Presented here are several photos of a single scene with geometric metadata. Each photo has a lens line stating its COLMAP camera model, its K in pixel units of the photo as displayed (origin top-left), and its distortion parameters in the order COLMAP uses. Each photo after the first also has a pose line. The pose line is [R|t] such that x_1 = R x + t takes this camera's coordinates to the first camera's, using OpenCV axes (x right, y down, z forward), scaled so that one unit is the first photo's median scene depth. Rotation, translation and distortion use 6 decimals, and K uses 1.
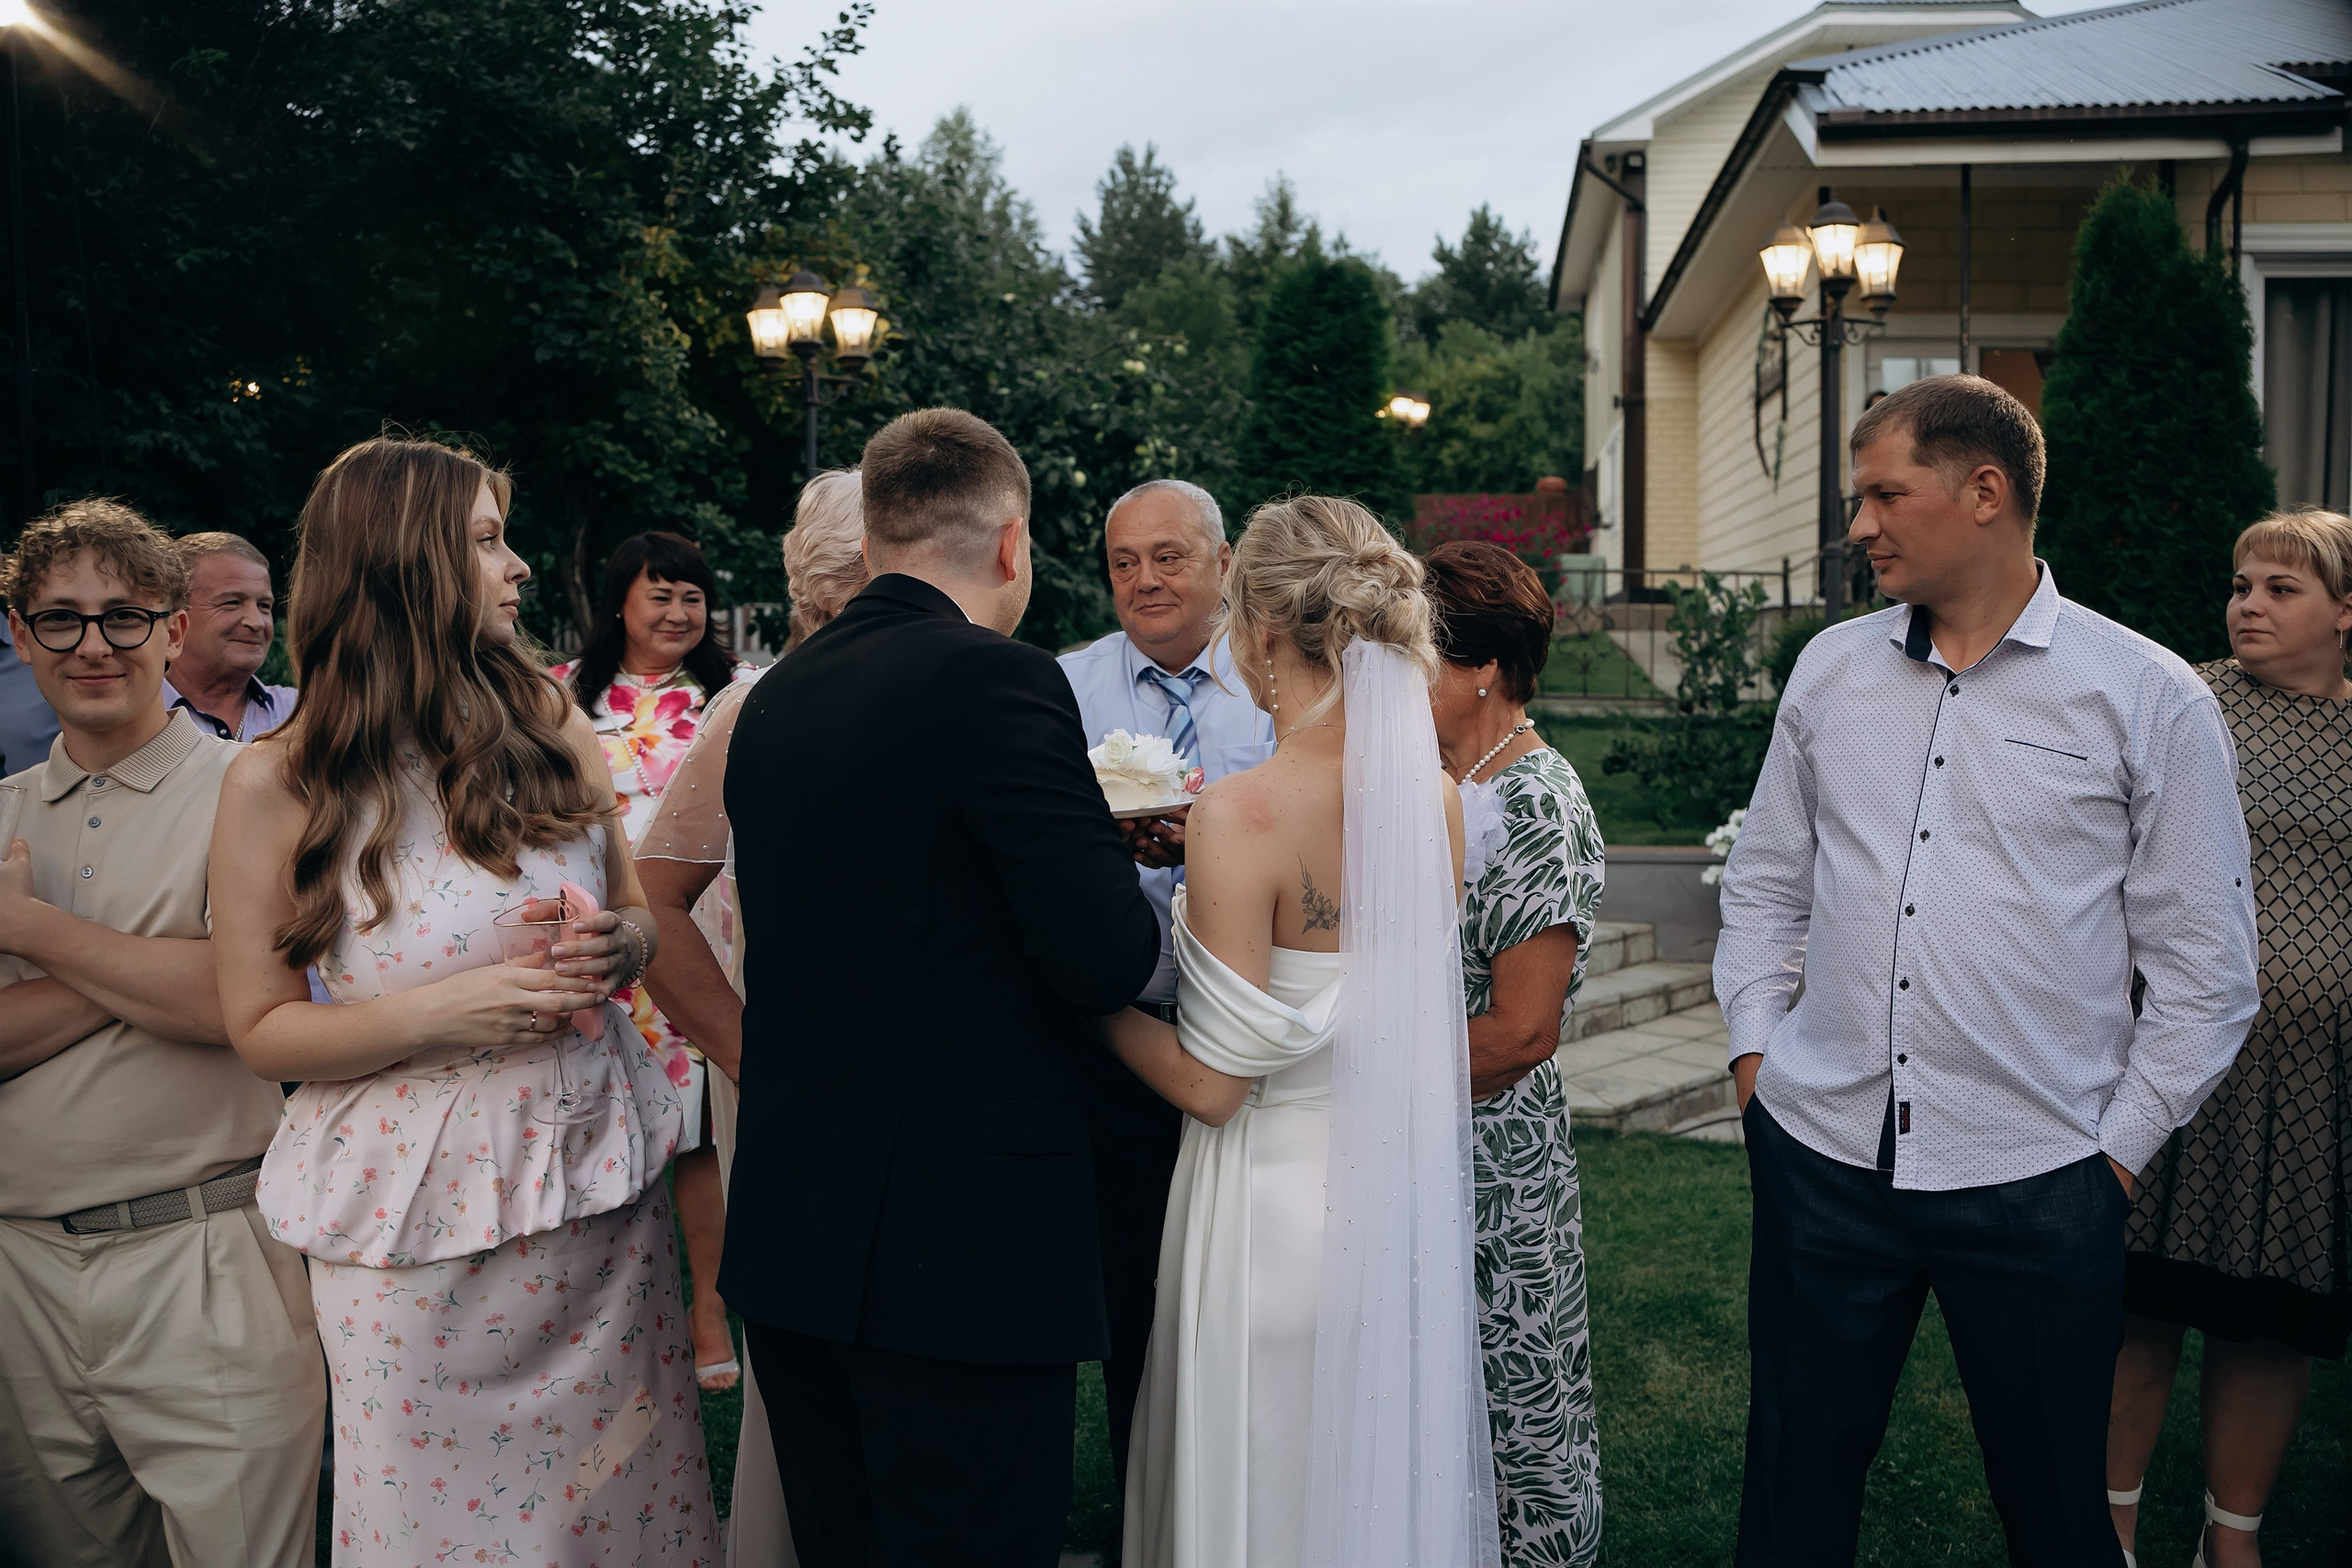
lens RADIAL K [[1914.3, 0, 1180.3], [0, 1914.3, 818.2], [0, 0, 1]] dist [-0.195973, 0.095745]
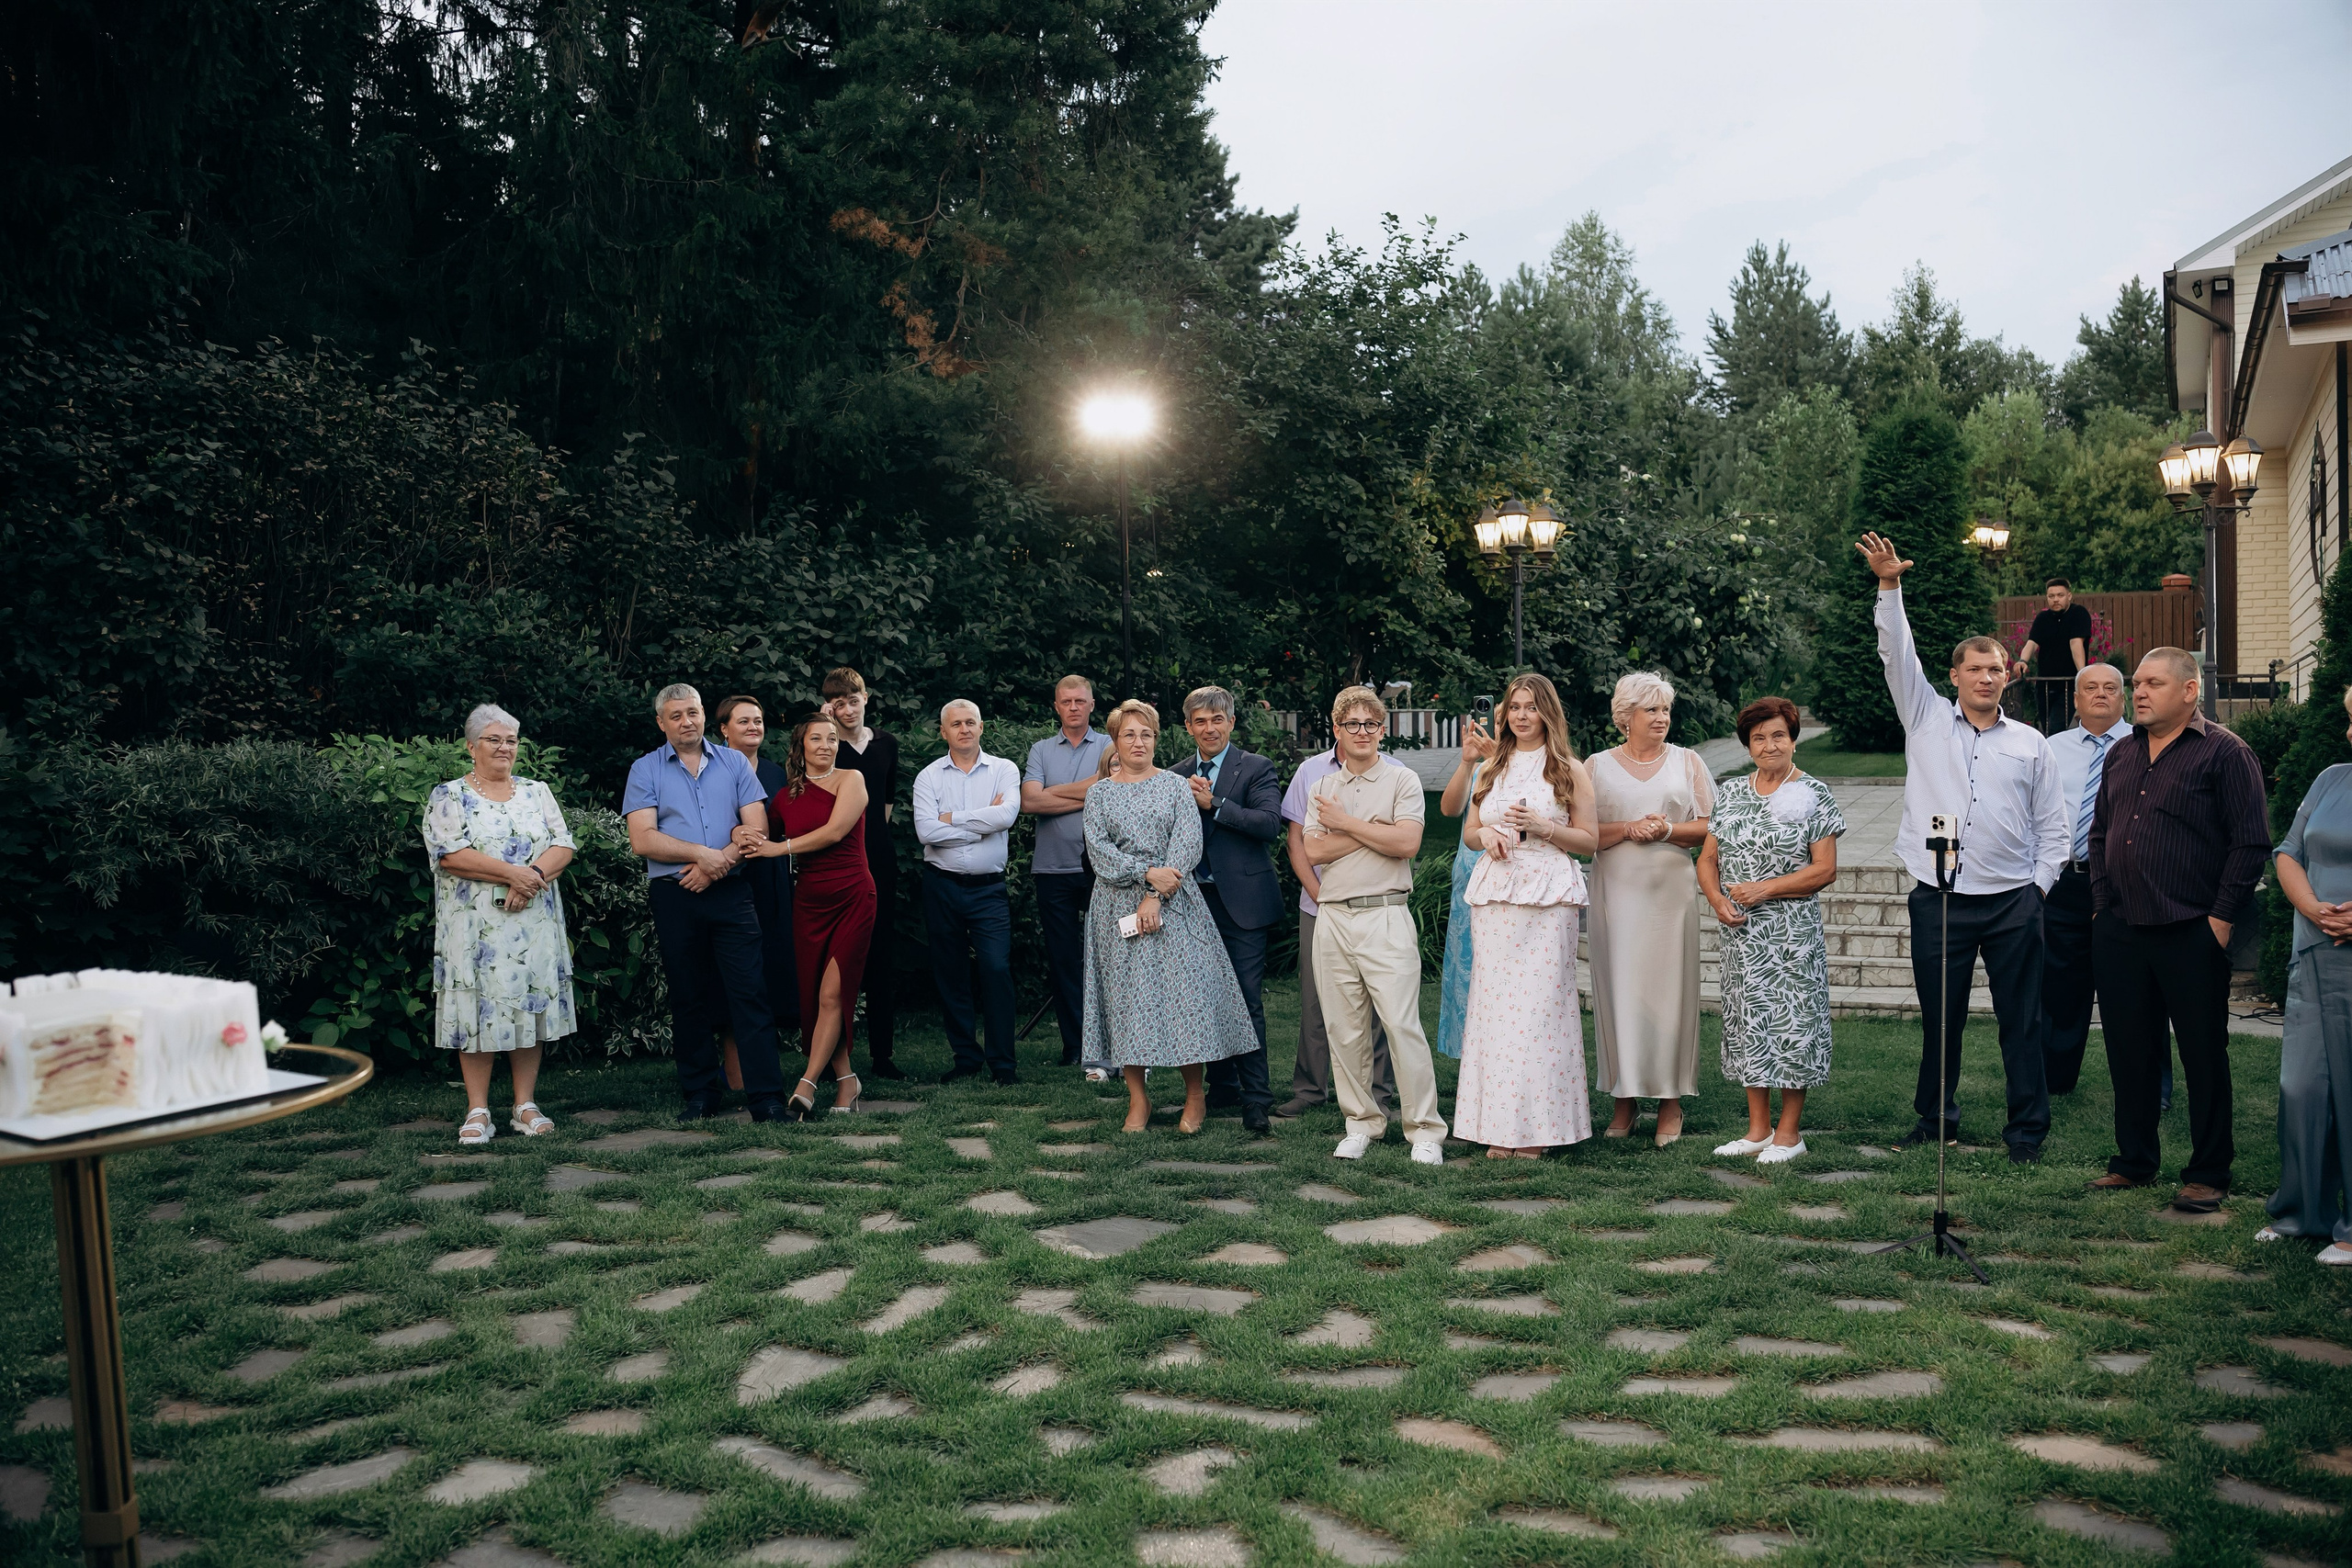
lens RADIAL K [[2062.6, 0, 1098.0], [0, 2062.6, 775.7], [0, 0, 1]] dist [-0.186749, 0.140520]
pose [[0.938154, -0.004004, -0.346194, 0.030383], [-0.022435, 0.997128, -0.072329, 0.033032], [0.345490, 0.075623, 0.935370, -0.336266]]
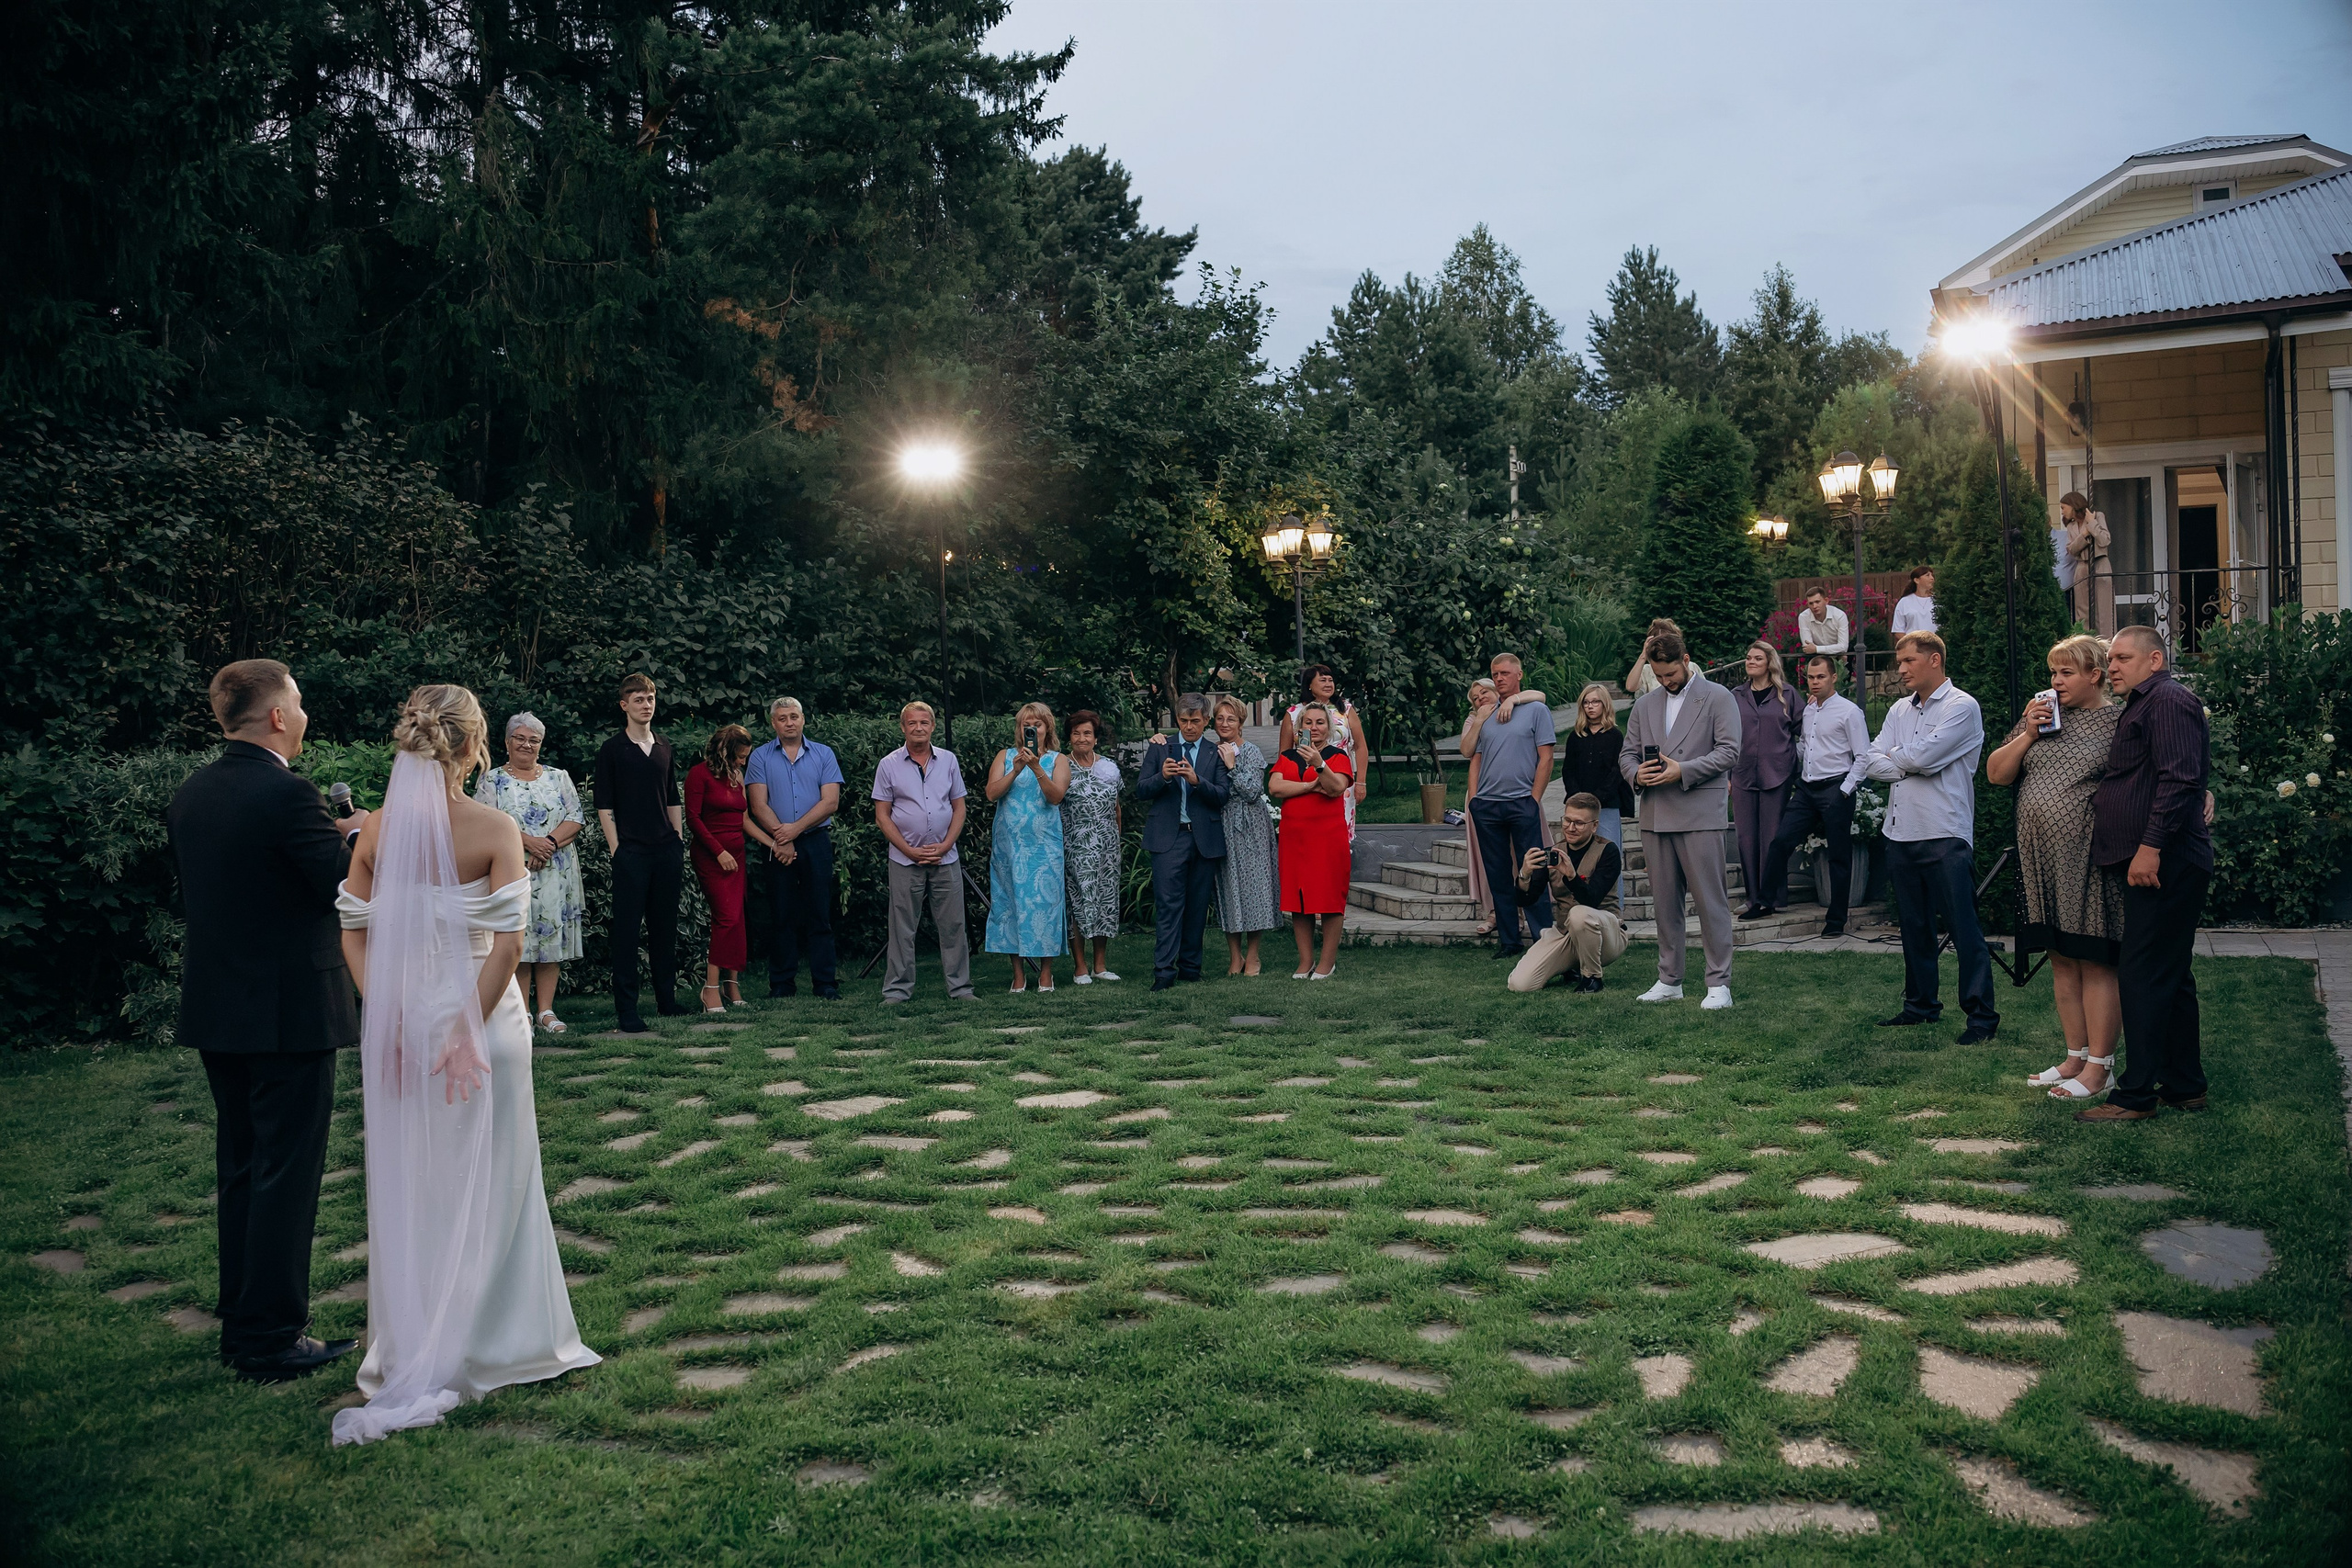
lens RADIAL K [[1983.7, 0, 1097.1], [0, 1983.7, 773.8], [0, 0, 1]] dist [-0.214590, 0.122274]
pose [[0.943474, -0.021317, -0.330761, 0.122794], [0.000751, 0.998065, -0.062181, 0.038753], [0.331447, 0.058418, 0.941664, -0.420332]]
